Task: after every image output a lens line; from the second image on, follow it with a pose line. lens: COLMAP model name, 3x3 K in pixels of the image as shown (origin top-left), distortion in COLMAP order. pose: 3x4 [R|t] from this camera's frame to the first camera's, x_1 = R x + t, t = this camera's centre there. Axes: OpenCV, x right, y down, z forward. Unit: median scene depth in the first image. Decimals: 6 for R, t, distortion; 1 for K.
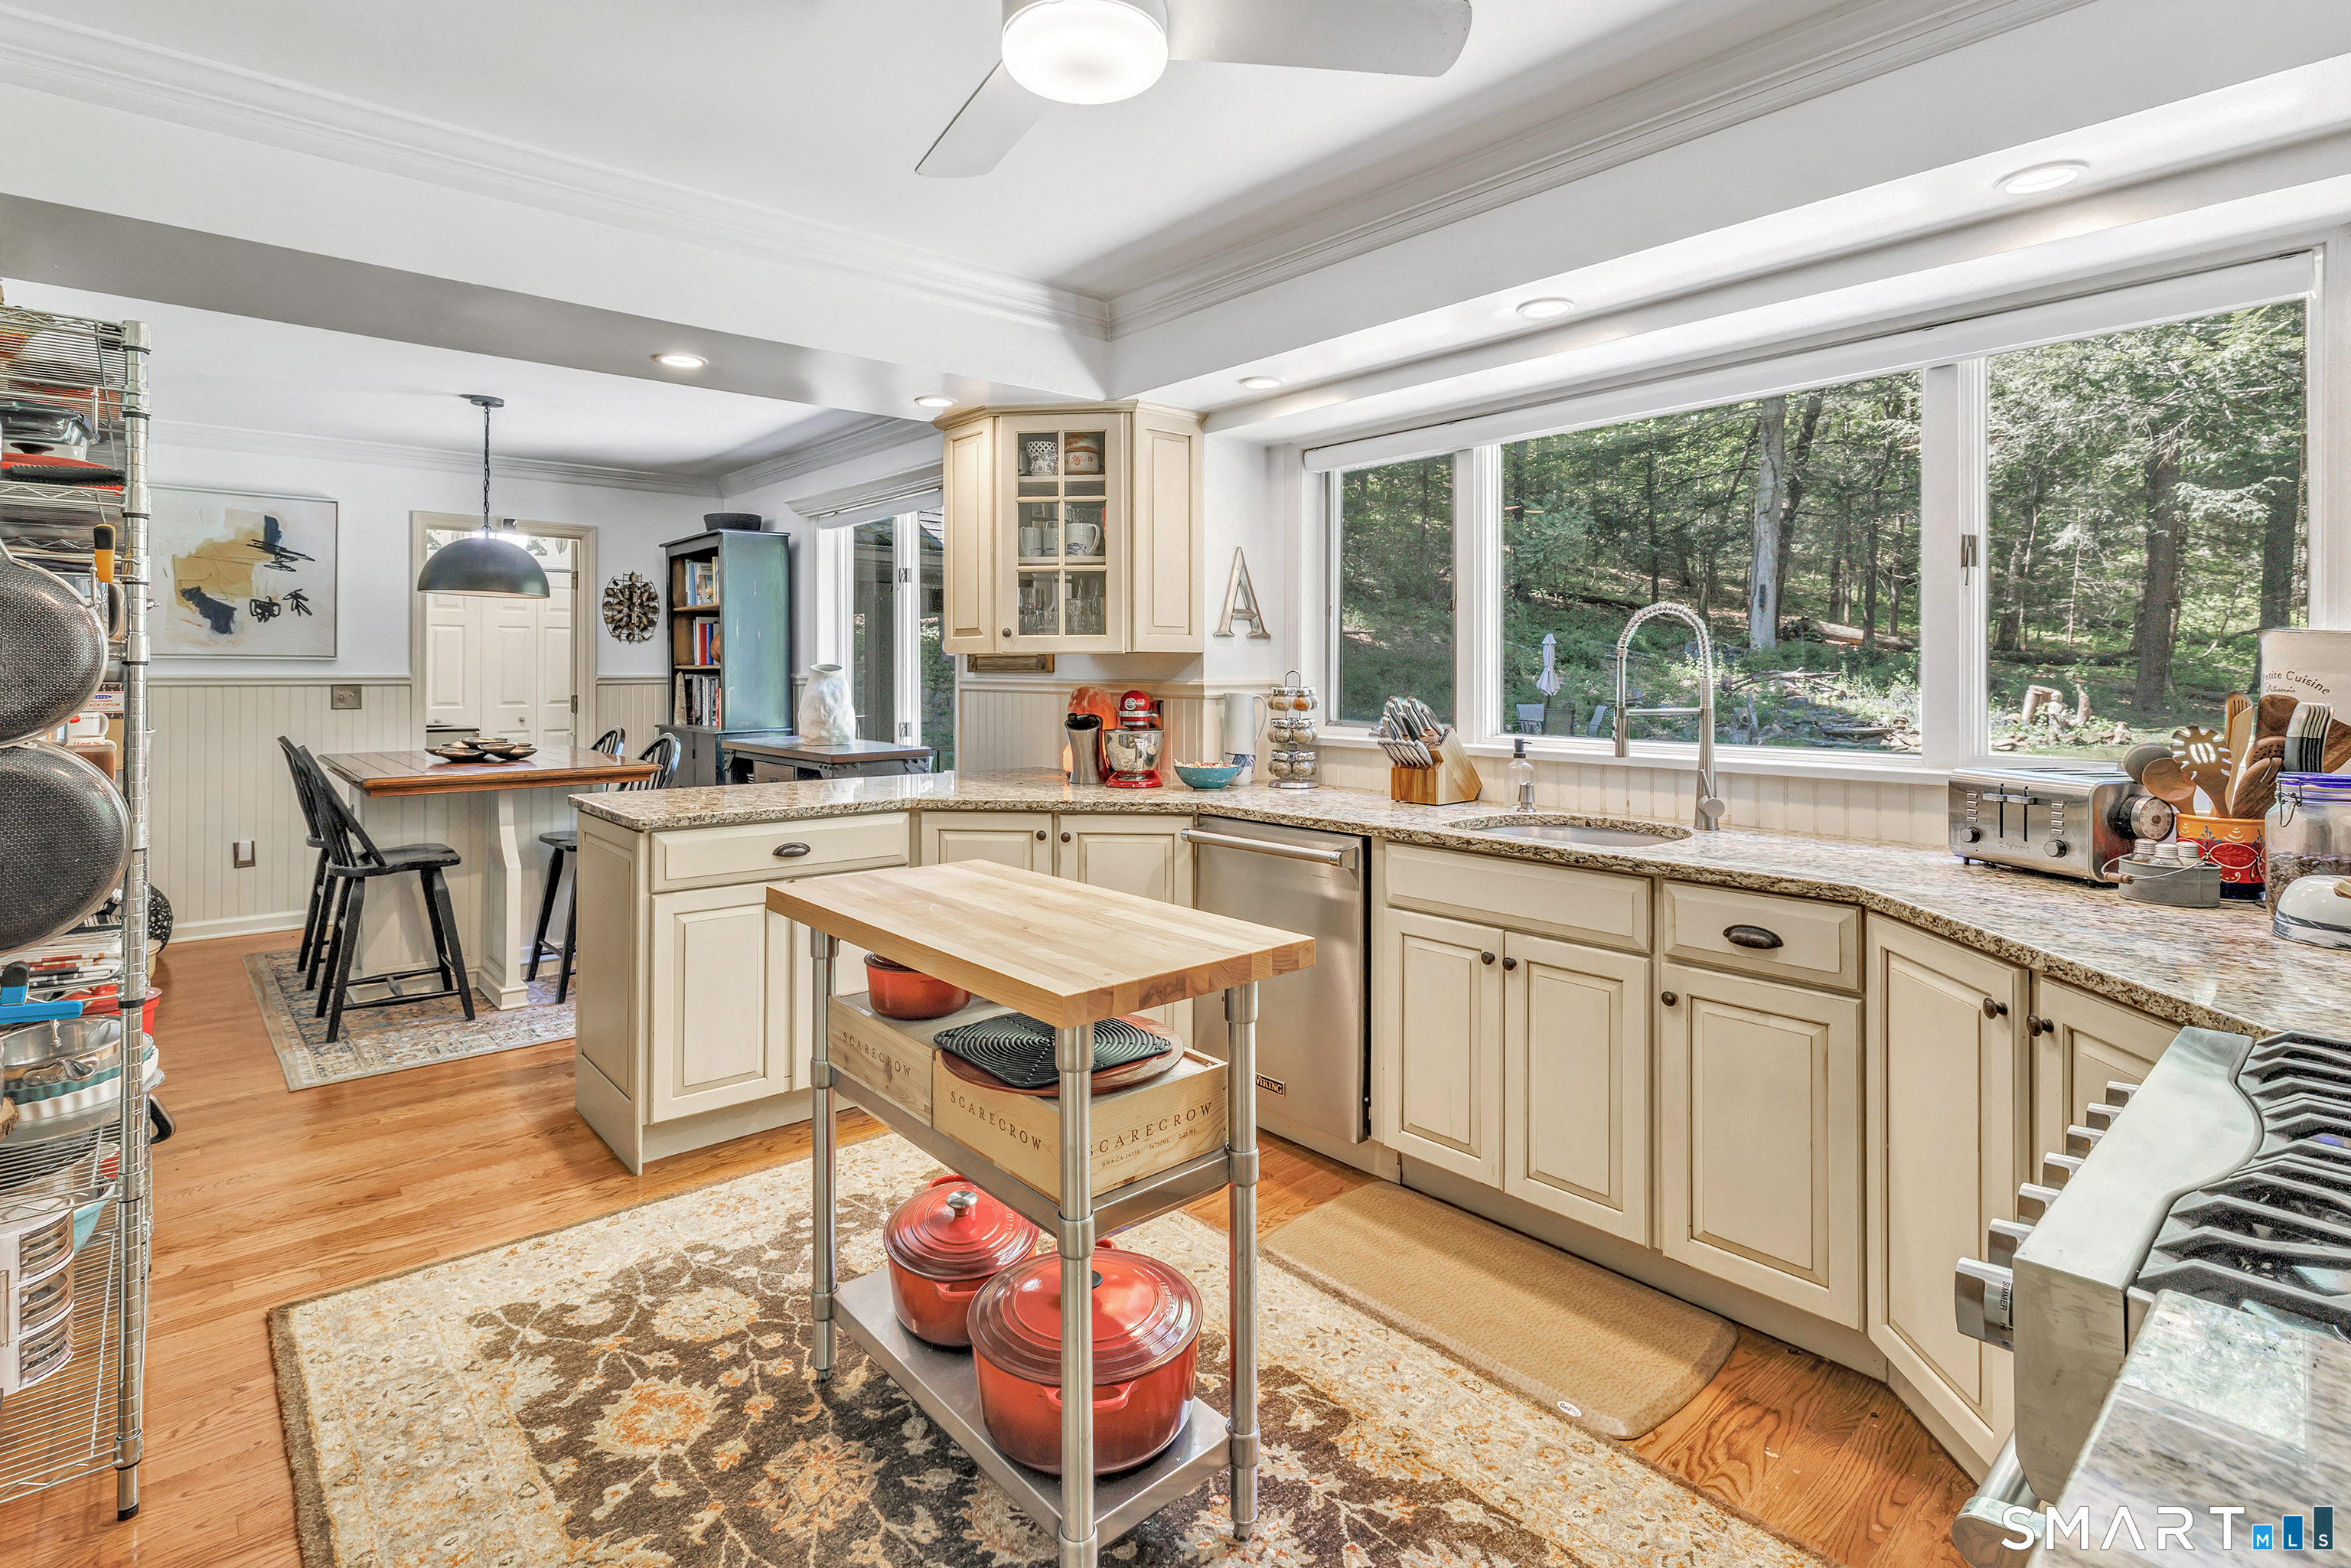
lens RADIAL K [[1124.8, 0, 1080.8], [0, 1124.8, 649.7], [0, 0, 1]] dist [-0.001333, -0.000105]
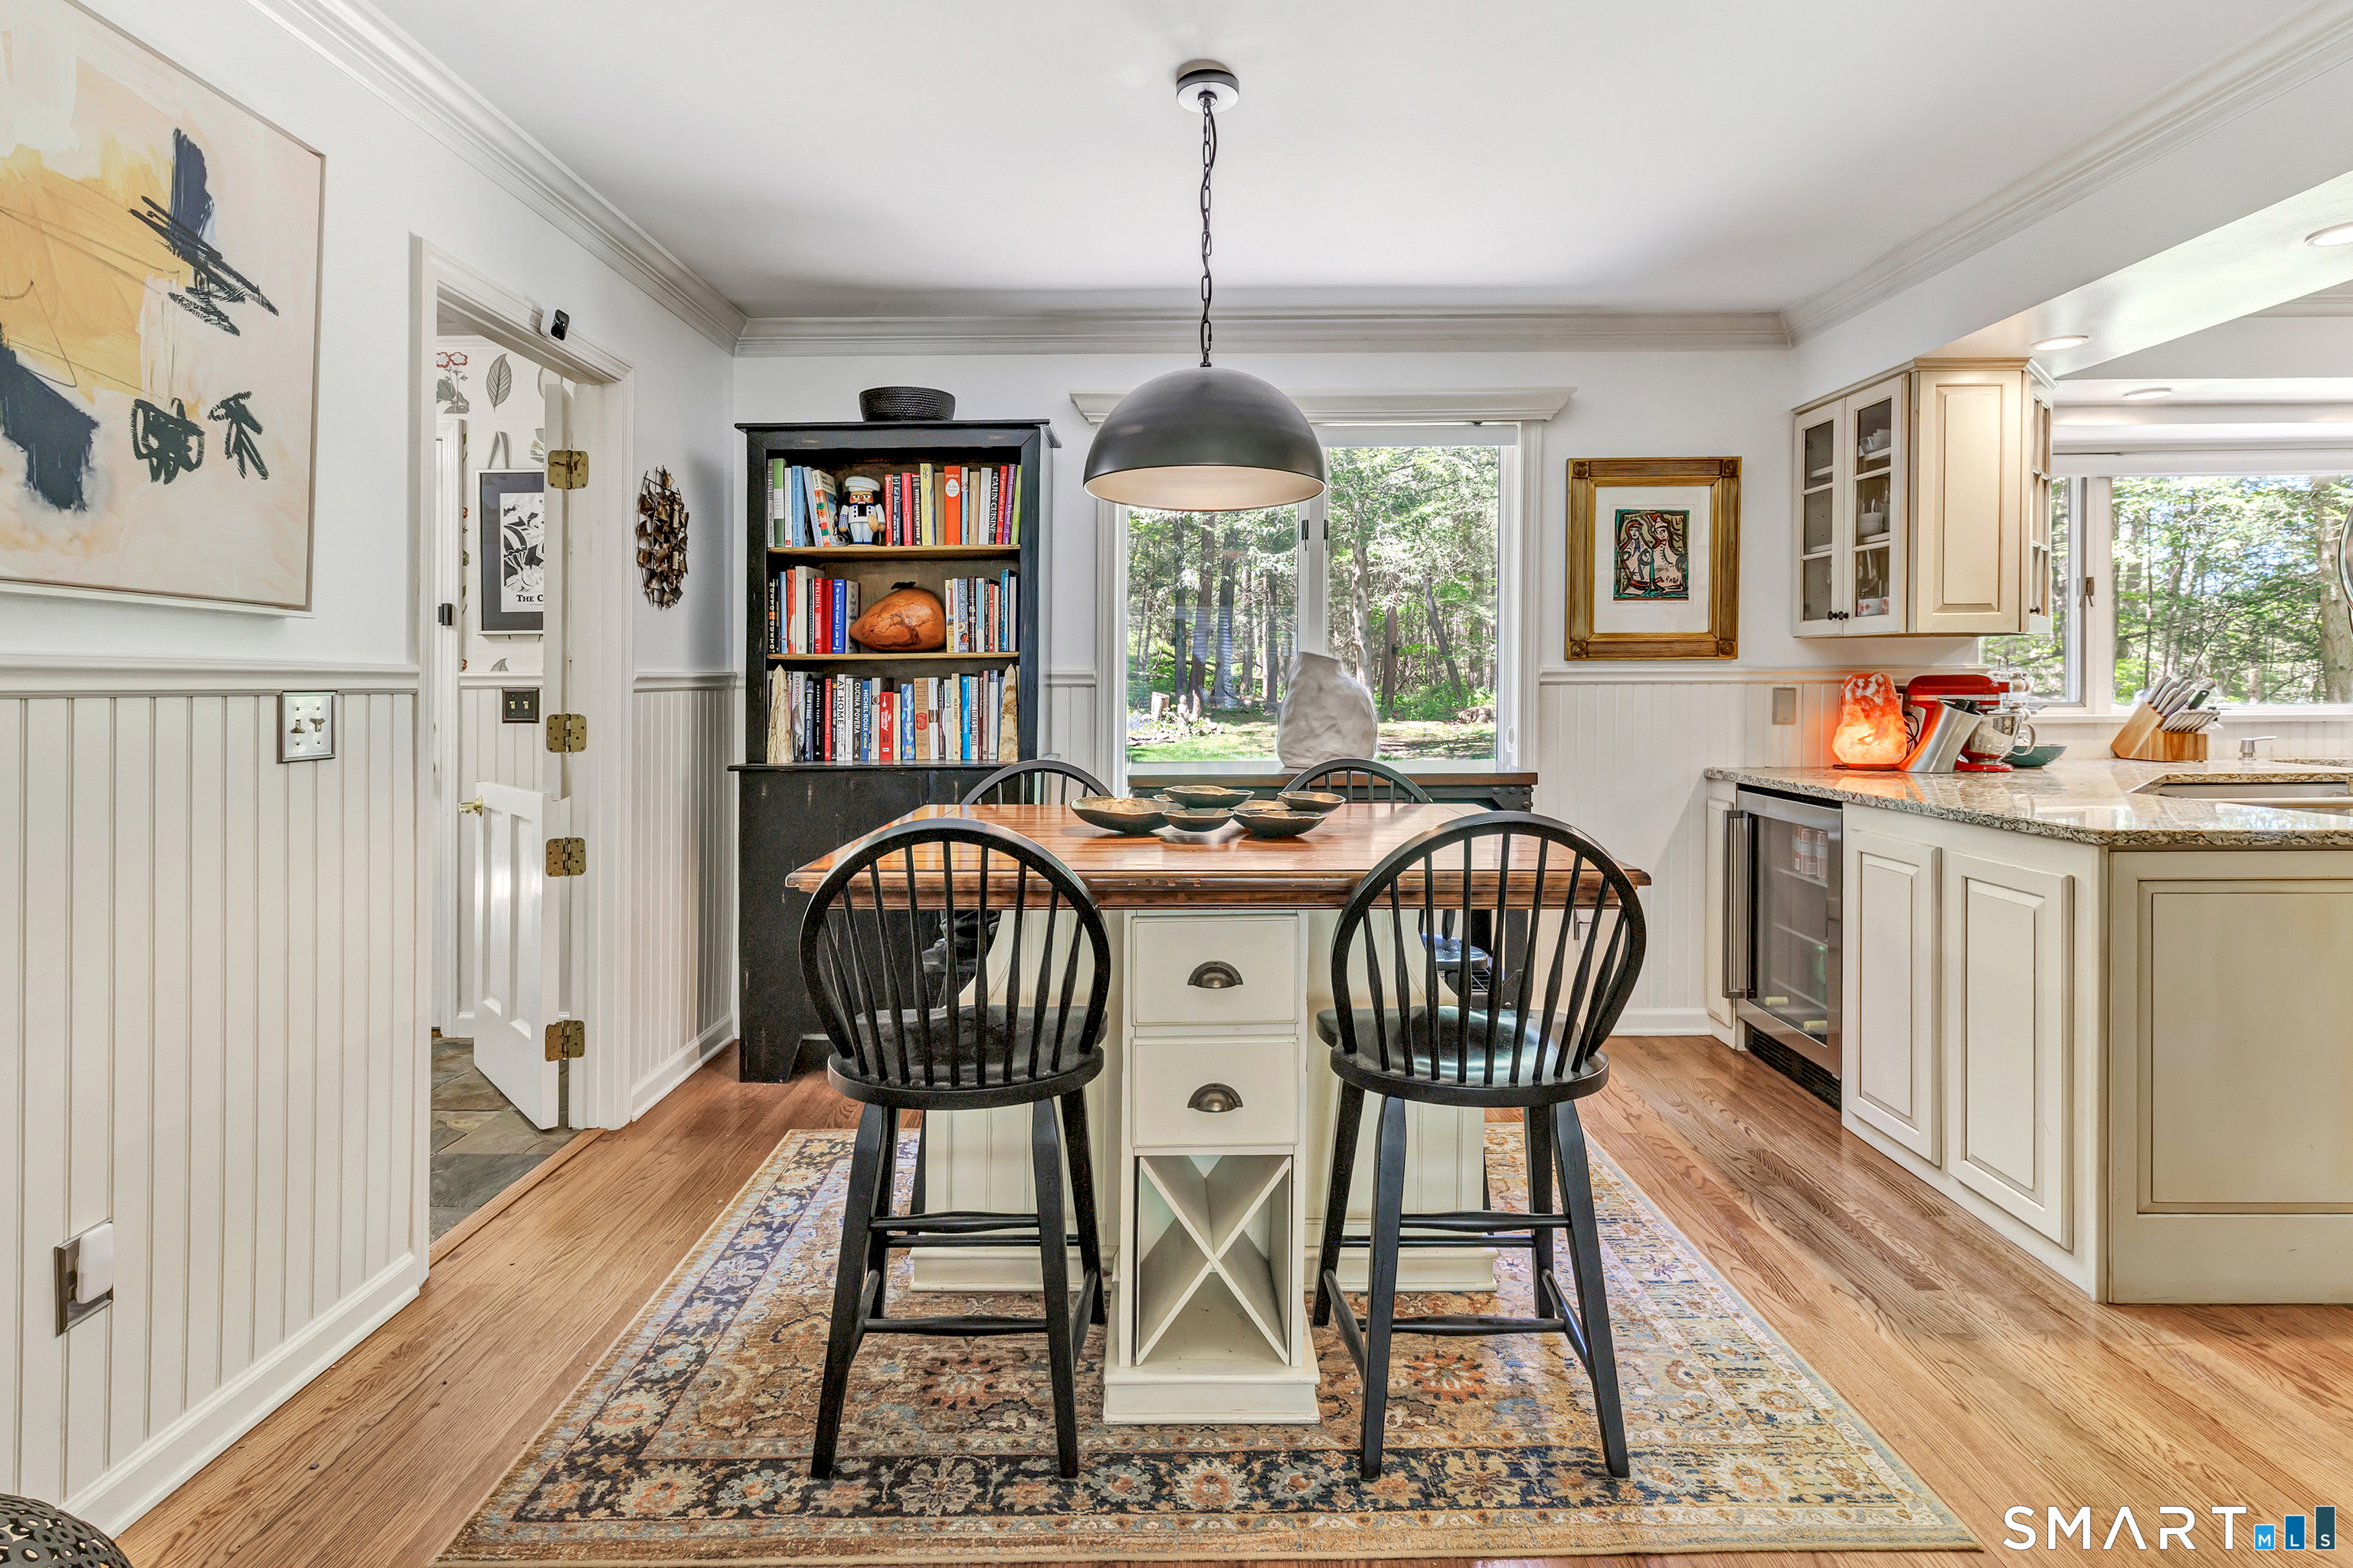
lens RADIAL K [[1175.9, 0, 1125.8], [0, 1175.9, 687.2], [0, 0, 1]] dist [0.004745, 0.001632]
pose [[0.639506, -0.007557, 0.768749, -0.751678], [-0.005651, 0.999878, 0.014530, 0.022657], [-0.768766, -0.013637, 0.639385, 0.558638]]
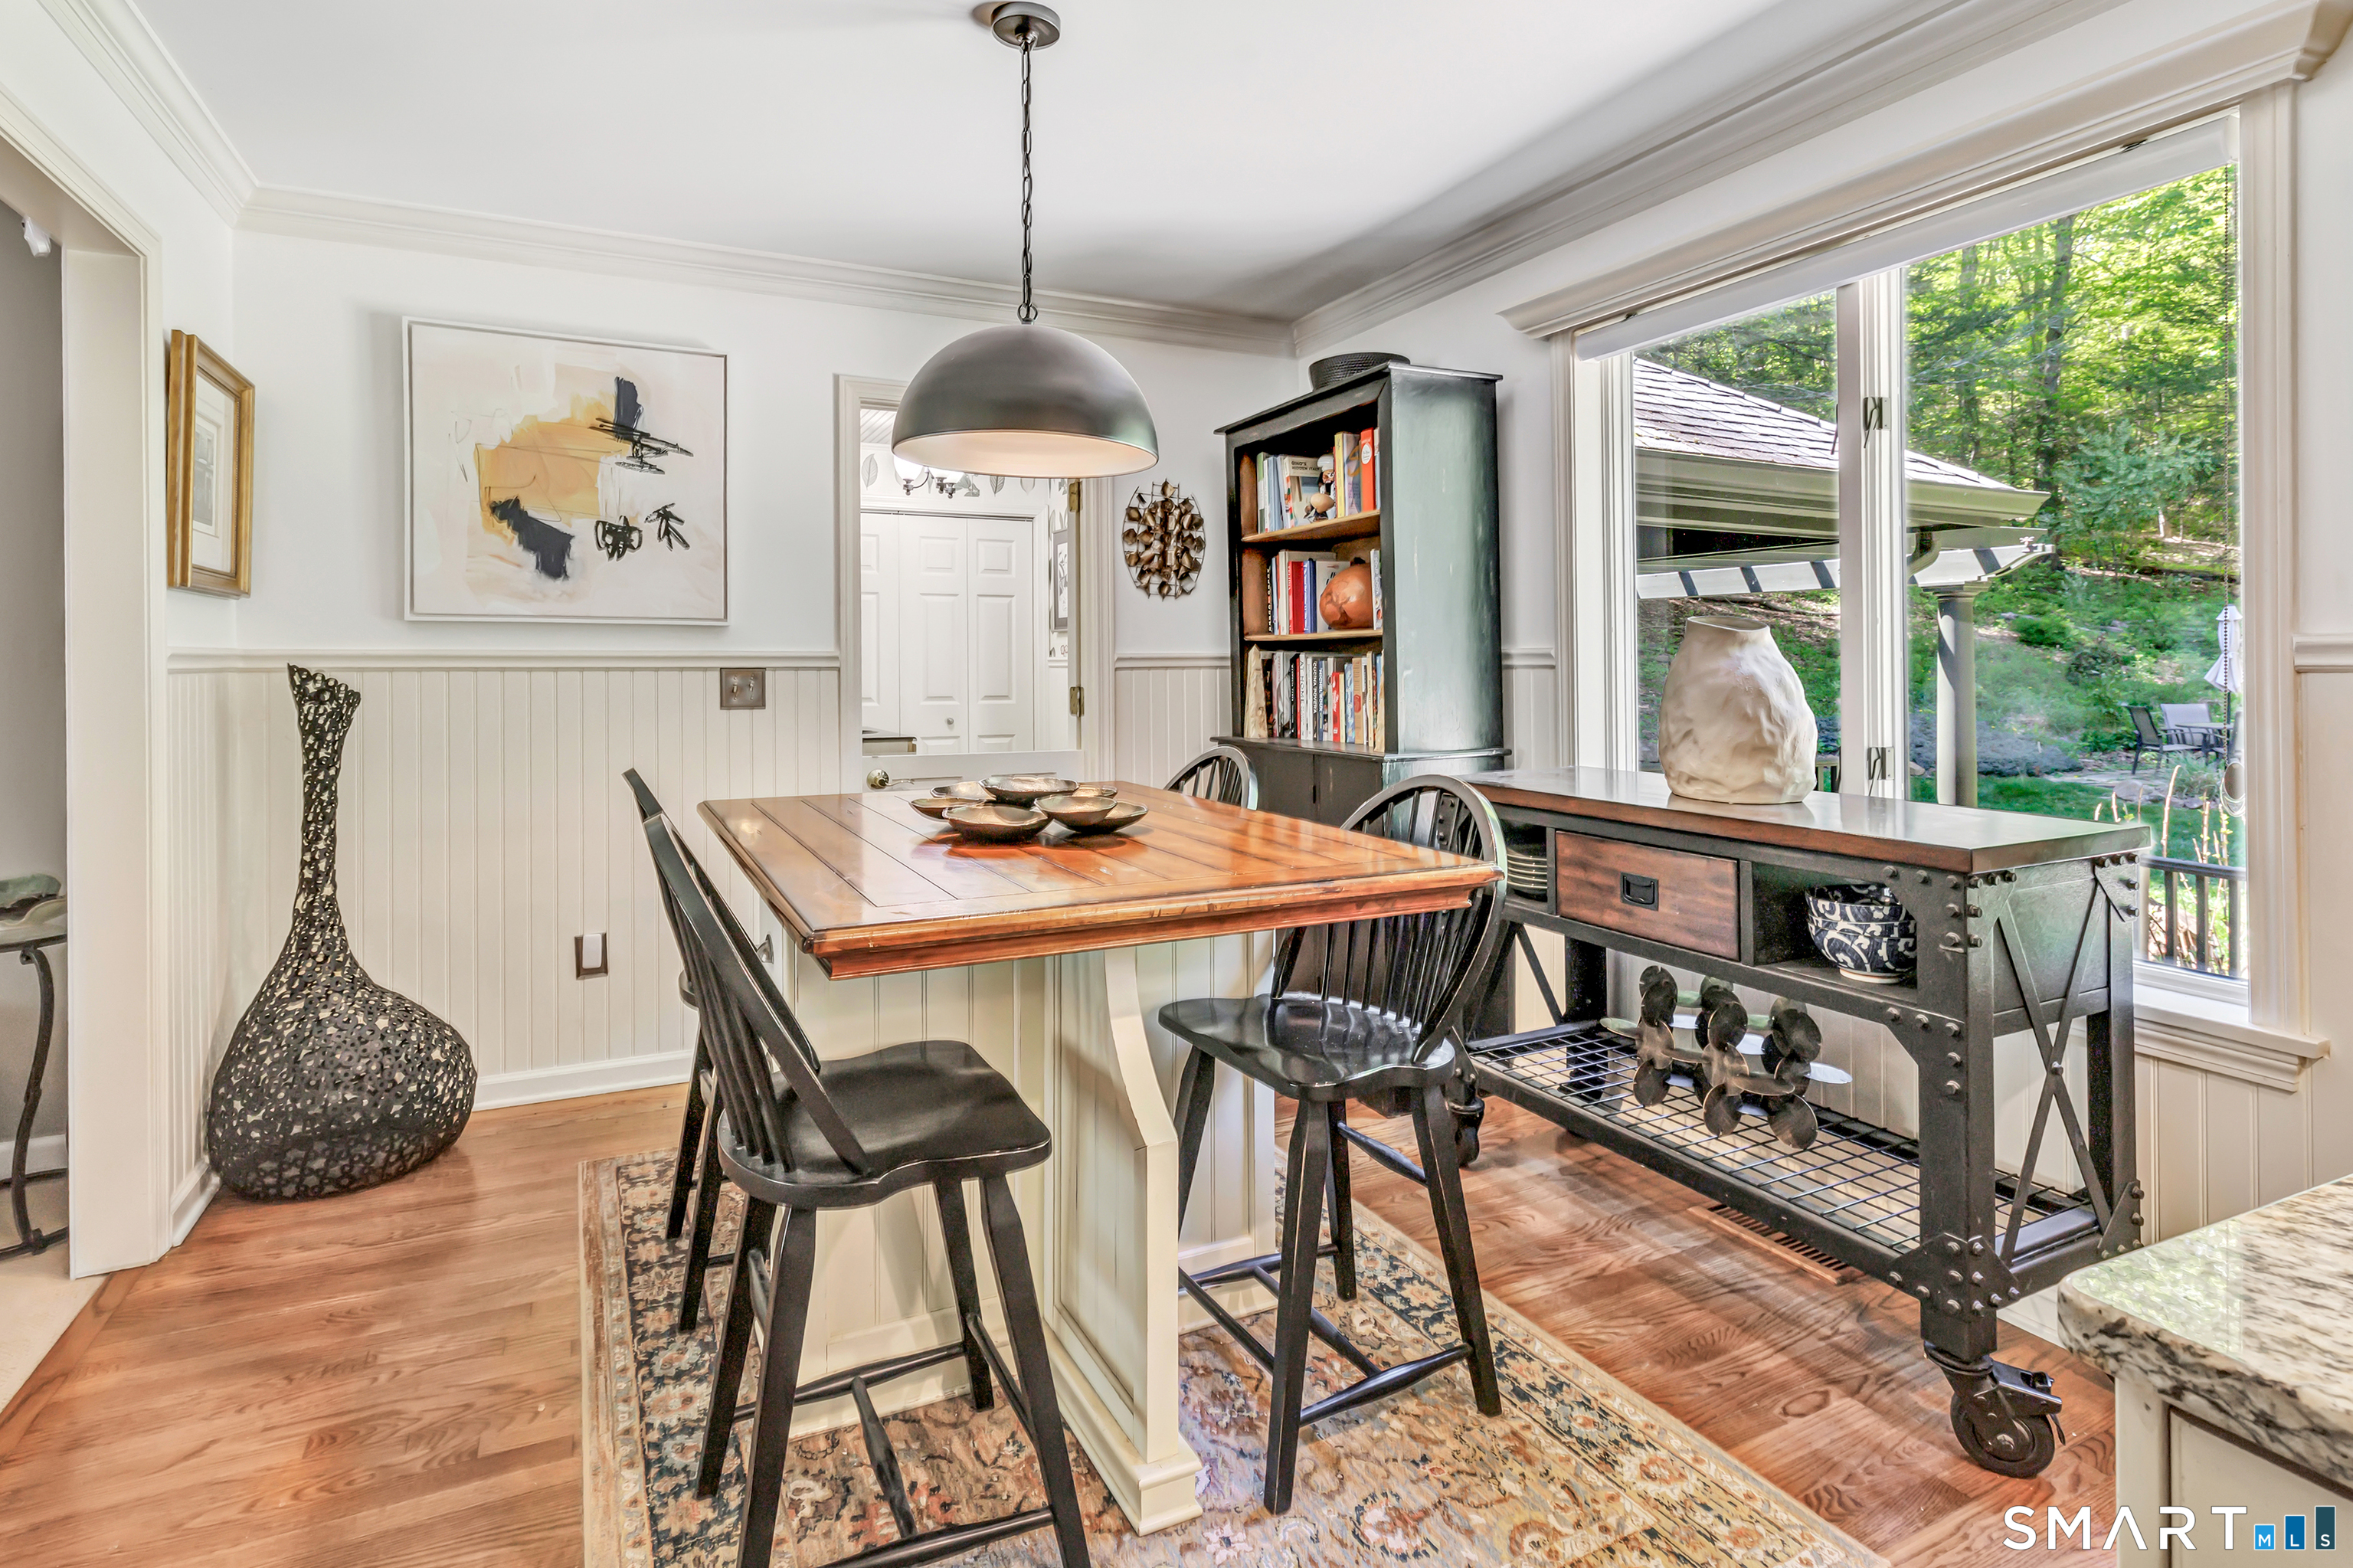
lens RADIAL K [[1150.9, 0, 1140.6], [0, 1150.9, 649.9], [0, 0, 1]] dist [-0.002177, -0.000127]
pose [[0.972823, -0.006270, -0.231464, -0.302346], [0.007460, 0.999963, 0.004266, 0.020346], [0.231429, -0.005877, 0.972834, 0.449174]]
